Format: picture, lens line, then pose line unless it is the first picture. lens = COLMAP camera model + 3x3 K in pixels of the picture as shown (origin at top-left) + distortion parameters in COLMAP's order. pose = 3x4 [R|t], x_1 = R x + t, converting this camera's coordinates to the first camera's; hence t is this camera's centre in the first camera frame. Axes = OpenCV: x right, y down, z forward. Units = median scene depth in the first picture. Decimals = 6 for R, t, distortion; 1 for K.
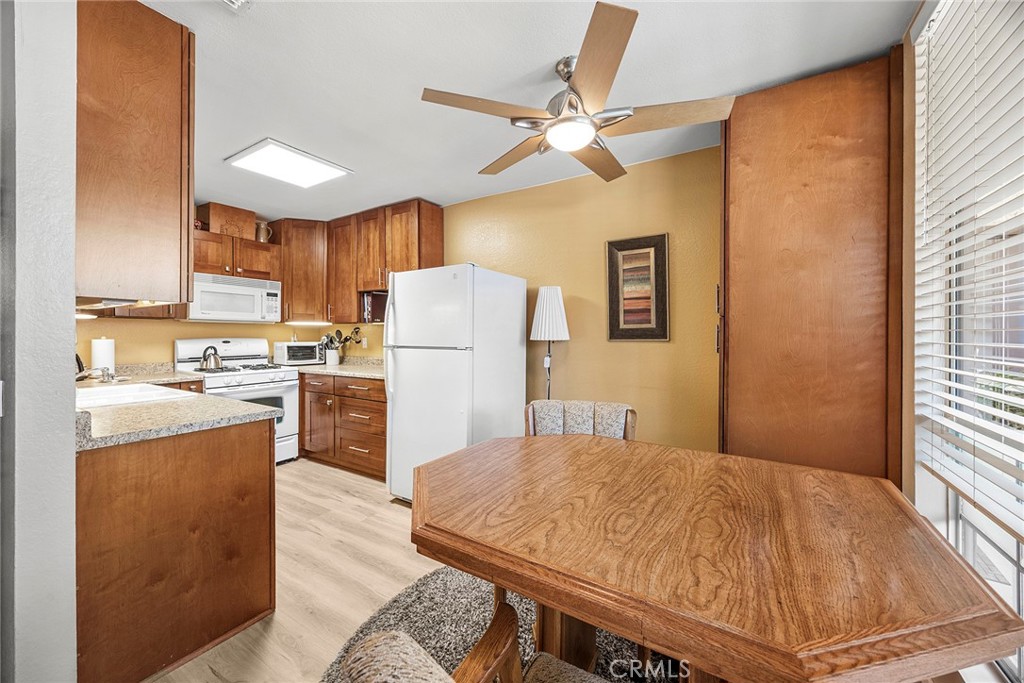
lens RADIAL K [[390.6, 0, 512.1], [0, 390.6, 337.2], [0, 0, 1]] dist [-0.000441, -0.000087]
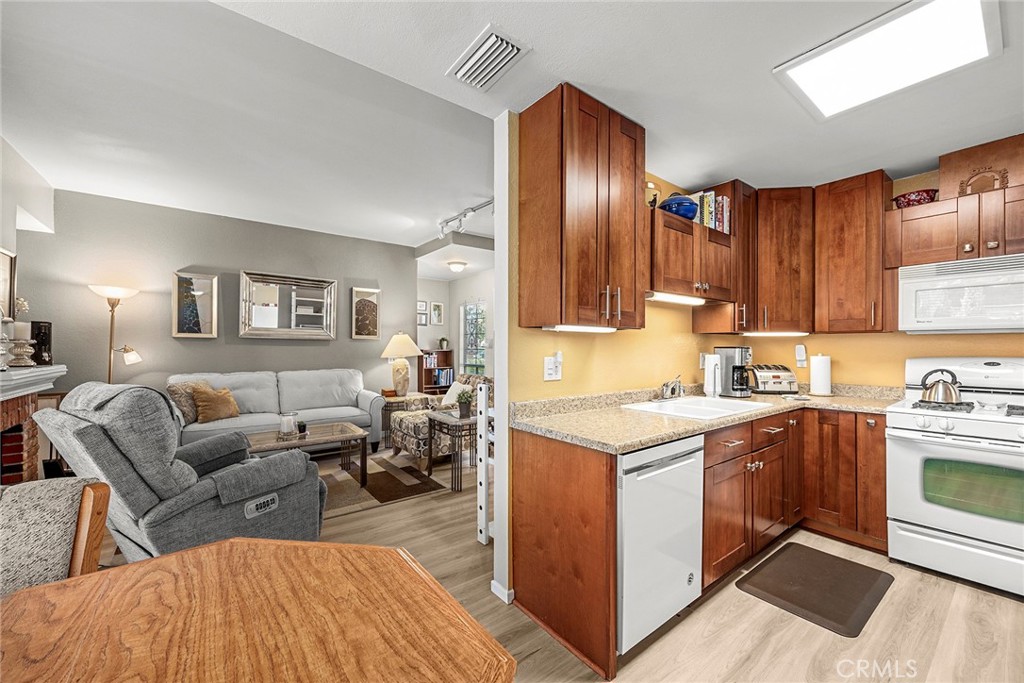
lens RADIAL K [[402.4, 0, 518.0], [0, 402.4, 348.8], [0, 0, 1]] dist [-0.000952, 0.000042]
pose [[-0.347698, 0.000844, -0.937606, 0.124373], [-0.006755, 0.999971, 0.003405, -0.008571], [0.937582, 0.007517, -0.347682, 0.508454]]
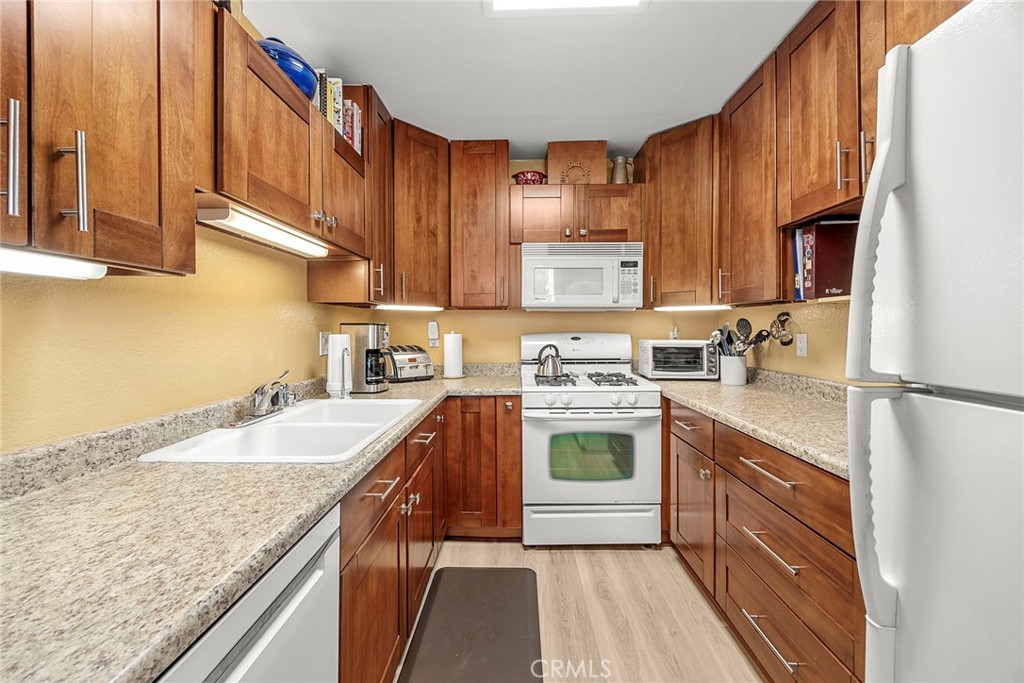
lens RADIAL K [[395.8, 0, 509.2], [0, 395.8, 329.4], [0, 0, 1]] dist [0.000203, 0.000059]
pose [[0.507922, 0.002287, -0.861400, -0.167925], [-0.001258, 0.999997, 0.001913, -0.005117], [0.861402, 0.000112, 0.507924, 0.519291]]
